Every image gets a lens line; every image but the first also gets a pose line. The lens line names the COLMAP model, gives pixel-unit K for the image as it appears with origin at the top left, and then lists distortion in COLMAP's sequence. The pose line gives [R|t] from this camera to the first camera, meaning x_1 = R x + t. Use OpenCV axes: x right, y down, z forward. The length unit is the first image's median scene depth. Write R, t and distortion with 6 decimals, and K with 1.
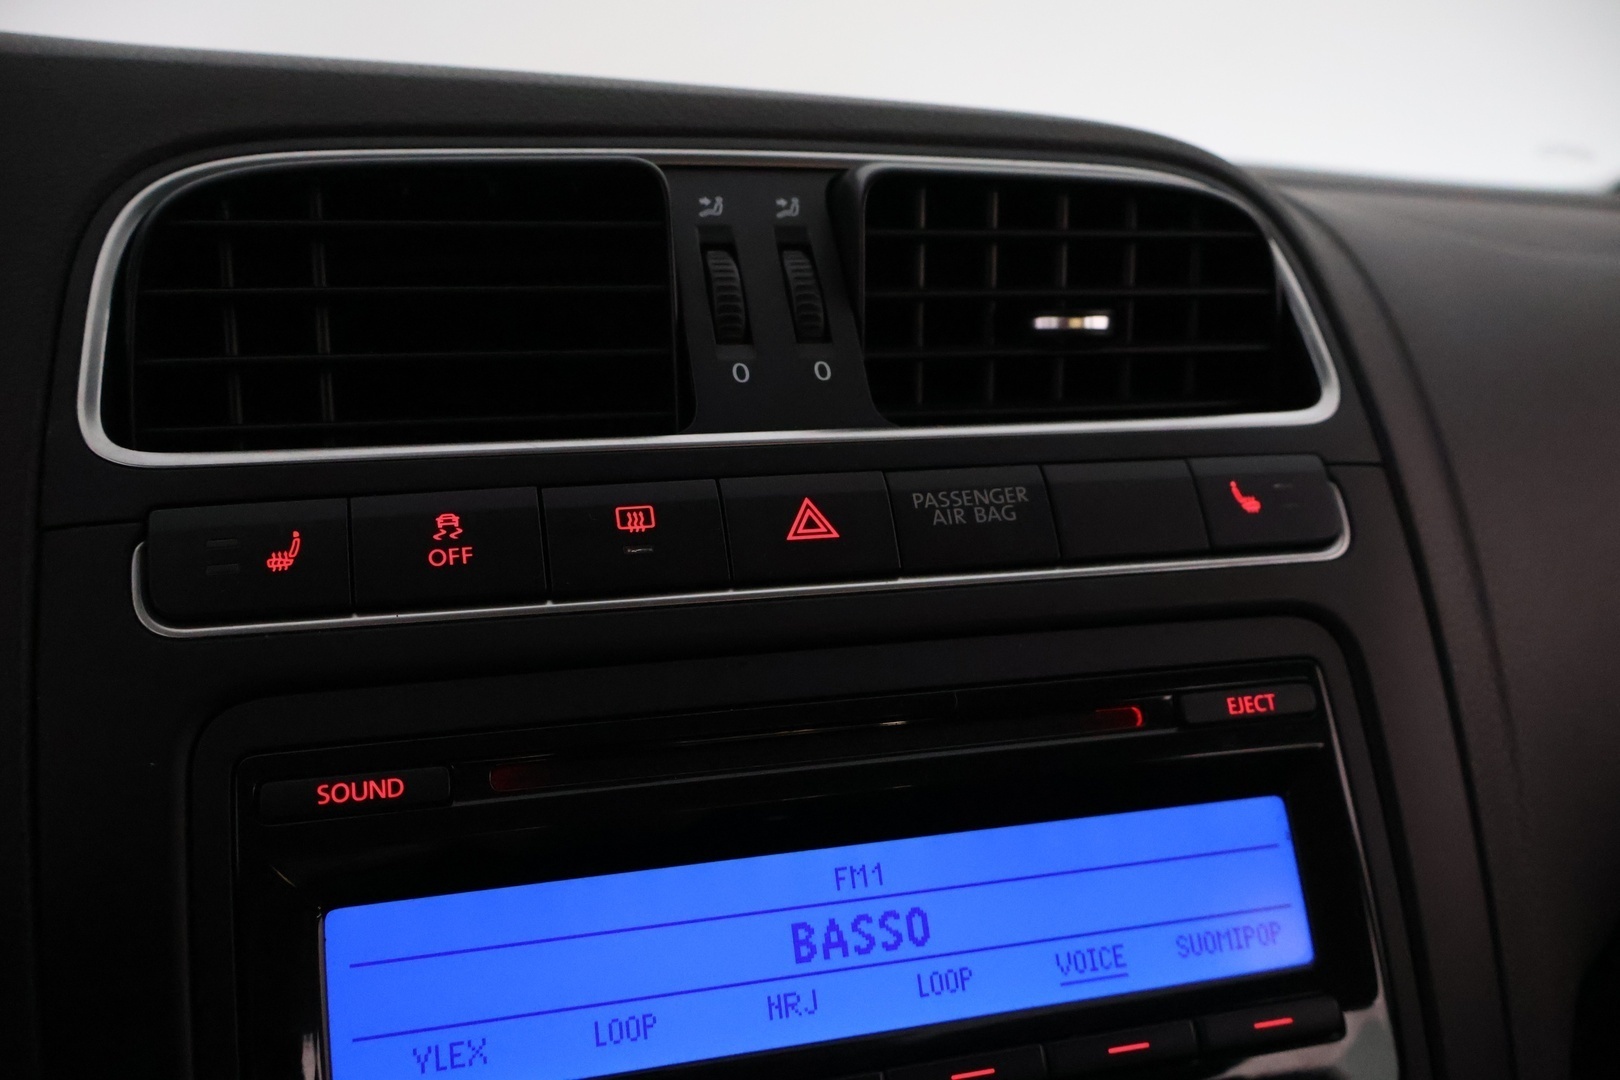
lens RADIAL K [[1358.1, 0, 810.0], [0, 1358.1, 540.0], [0, 0, 1]] dist [-0.011629, -0.006724]
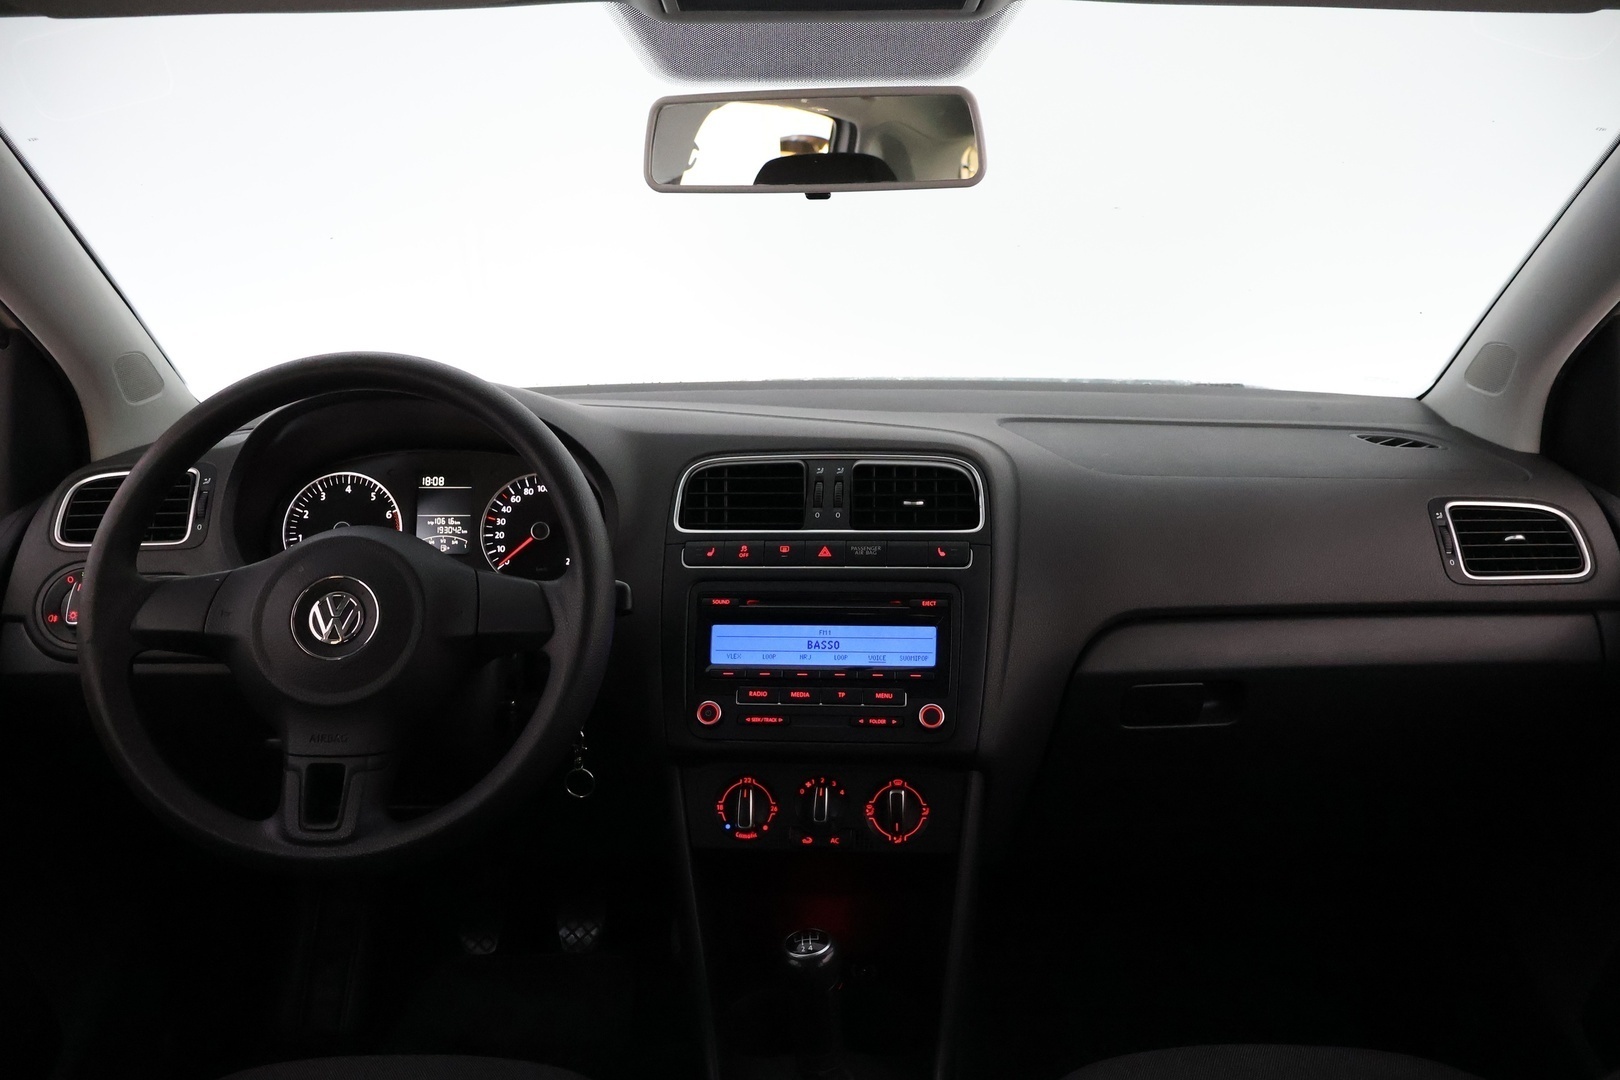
lens RADIAL K [[1336.2, 0, 810.0], [0, 1336.2, 540.0], [0, 0, 1]] dist [-0.004981, 0.004620]
pose [[0.929521, 0.053228, -0.364908, 1.470387], [-0.059653, 0.998199, -0.006350, -0.021501], [0.363913, 0.027670, 0.931022, -2.897416]]
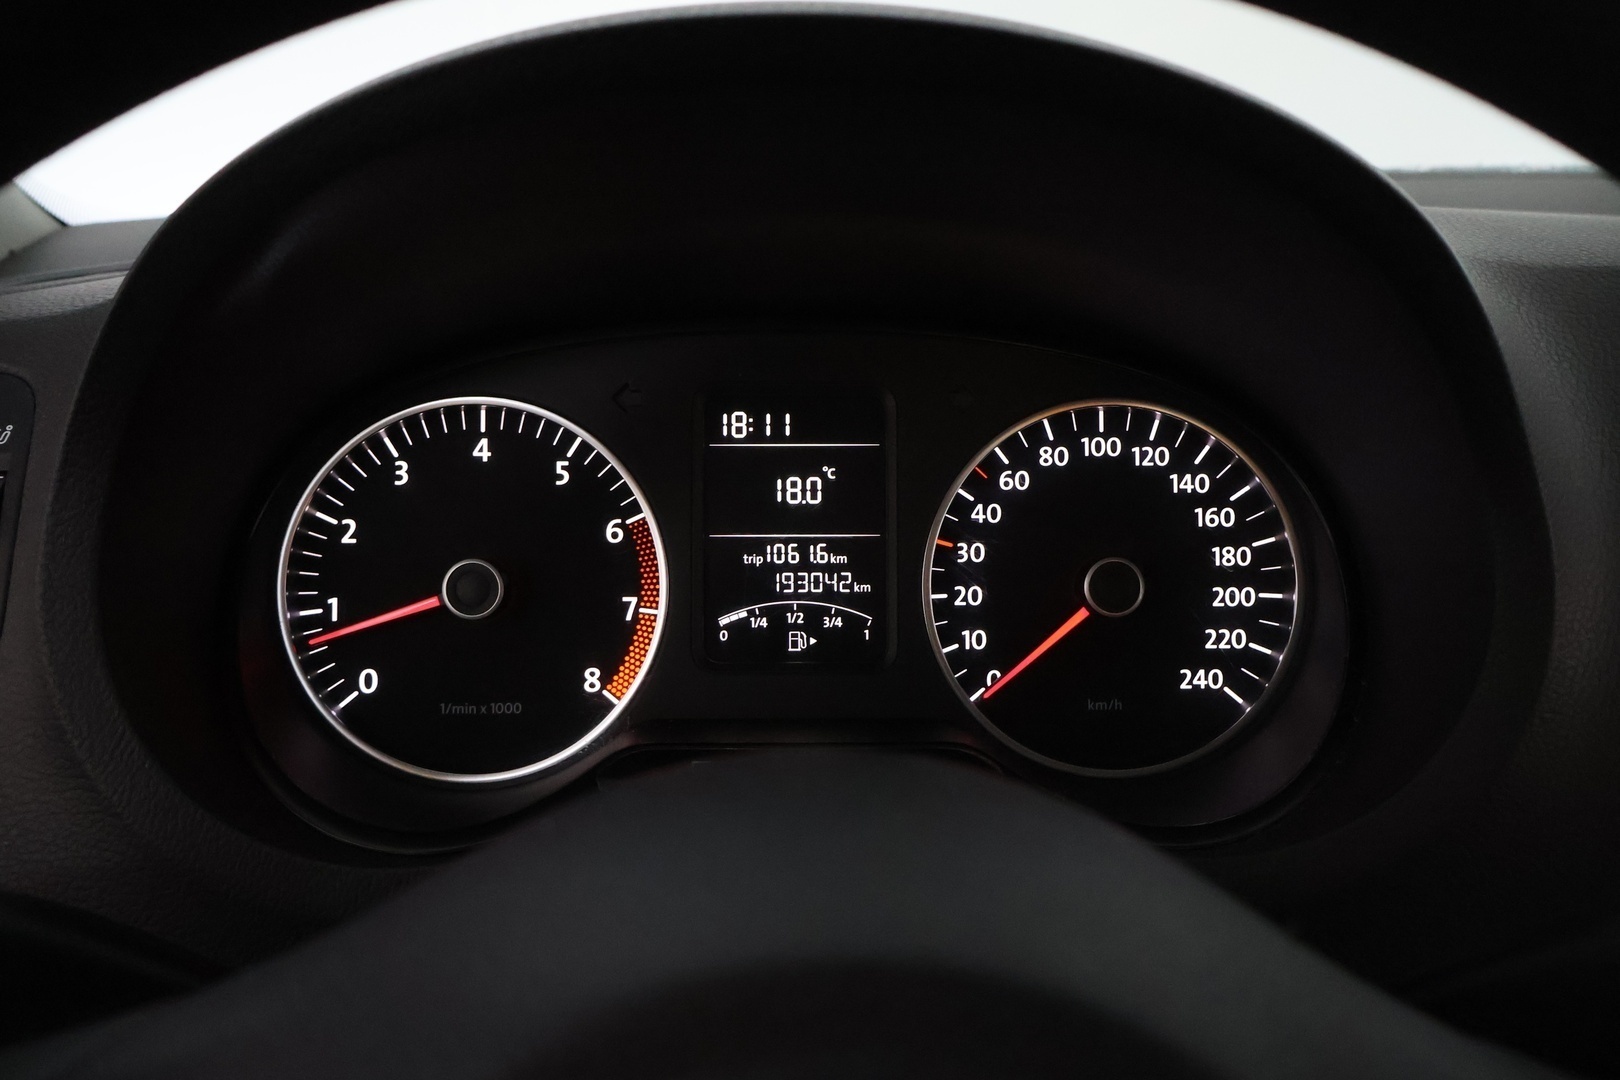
lens RADIAL K [[1358.1, 0, 810.0], [0, 1358.1, 540.0], [0, 0, 1]] dist [-0.011629, -0.006724]
pose [[0.937019, 0.082248, -0.339455, -0.852858], [-0.058354, 0.995083, 0.080026, -0.171537], [0.344368, -0.055177, 0.937212, -0.460623]]
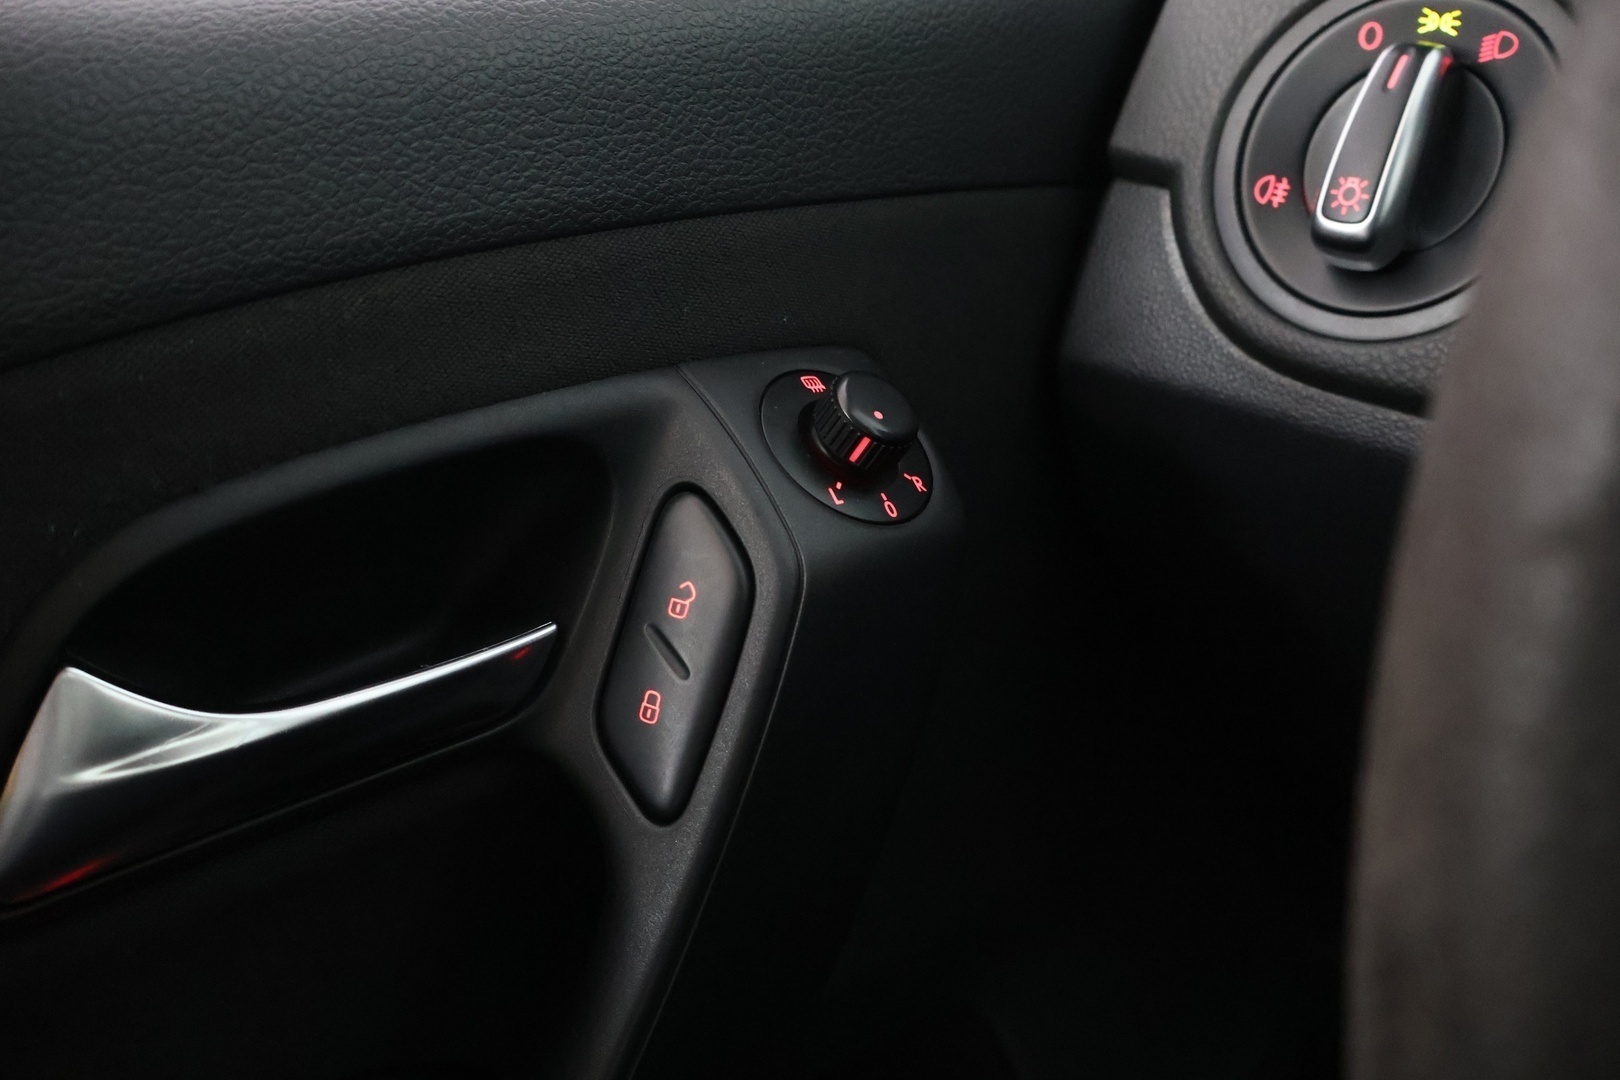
lens RADIAL K [[1345.4, 0, 810.0], [0, 1345.4, 540.0], [0, 0, 1]] dist [0.002430, 0.000502]
pose [[0.342340, 0.427394, -0.836742, -1.368598], [-0.124346, 0.903328, 0.410531, 0.195718], [0.931312, -0.036496, 0.362390, -0.591362]]
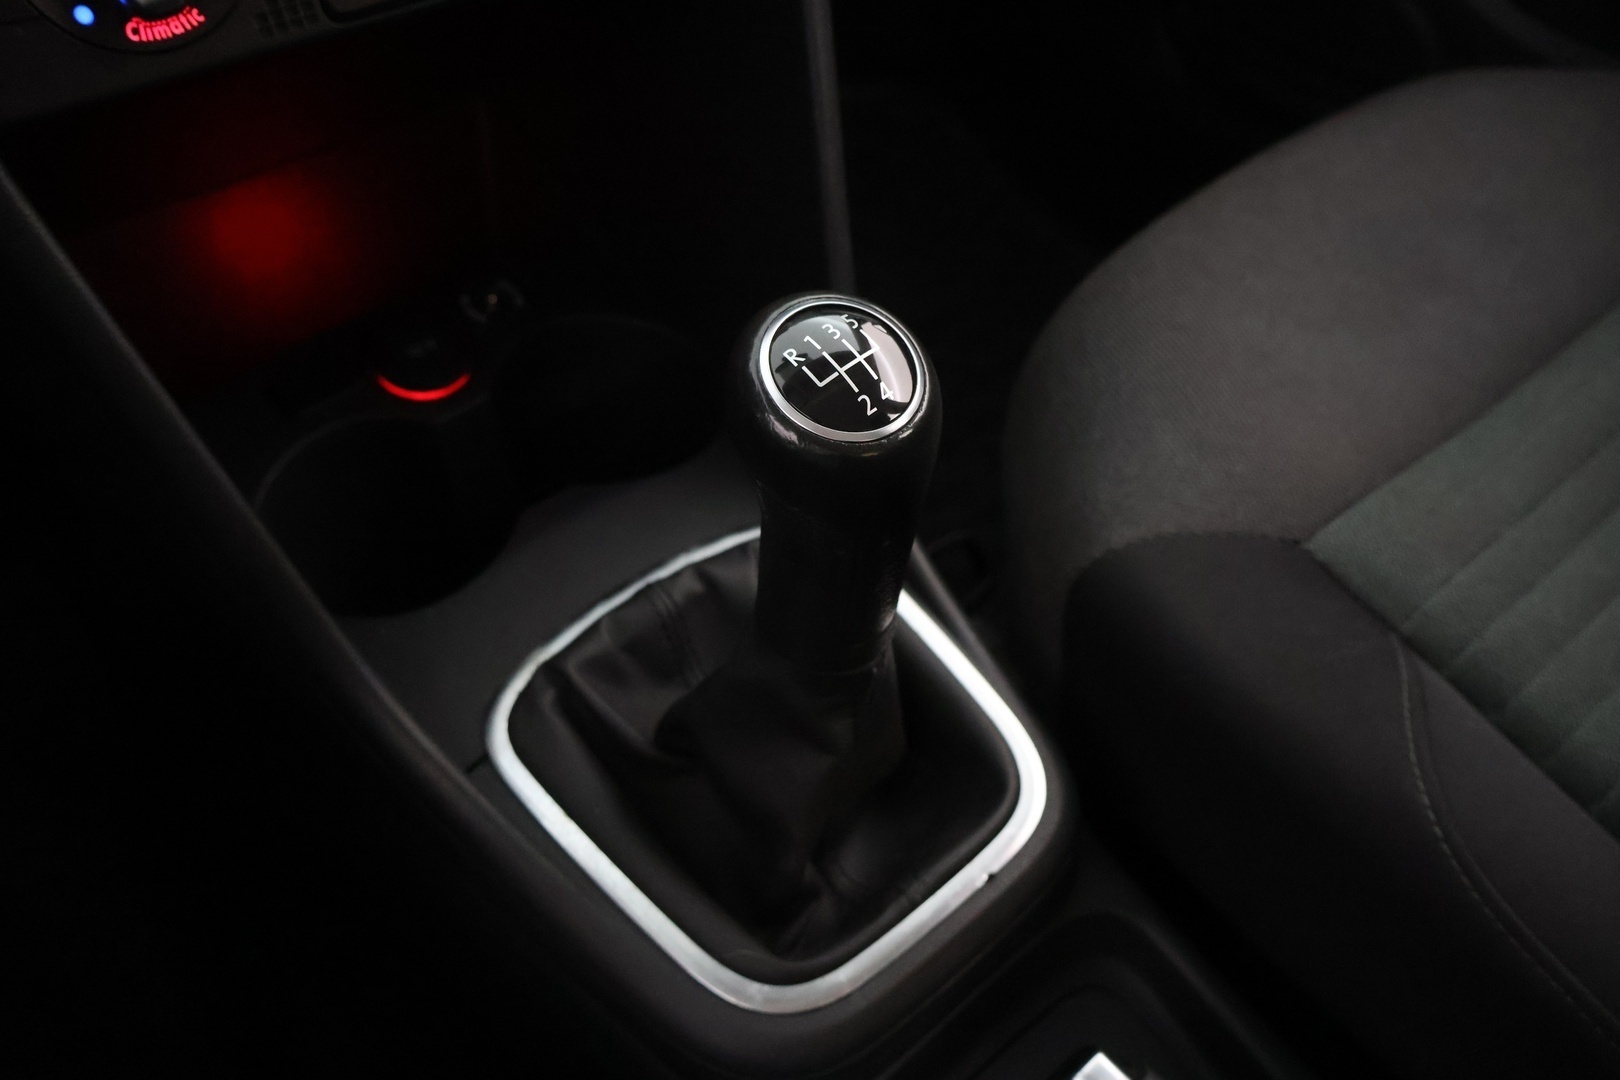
lens RADIAL K [[1358.1, 0, 810.0], [0, 1358.1, 540.0], [0, 0, 1]] dist [-0.011629, -0.006724]
pose [[0.942242, -0.246756, 0.226476, 0.004860], [0.083377, 0.827704, 0.554936, 0.626143], [-0.324388, -0.504001, 0.800472, -0.510962]]
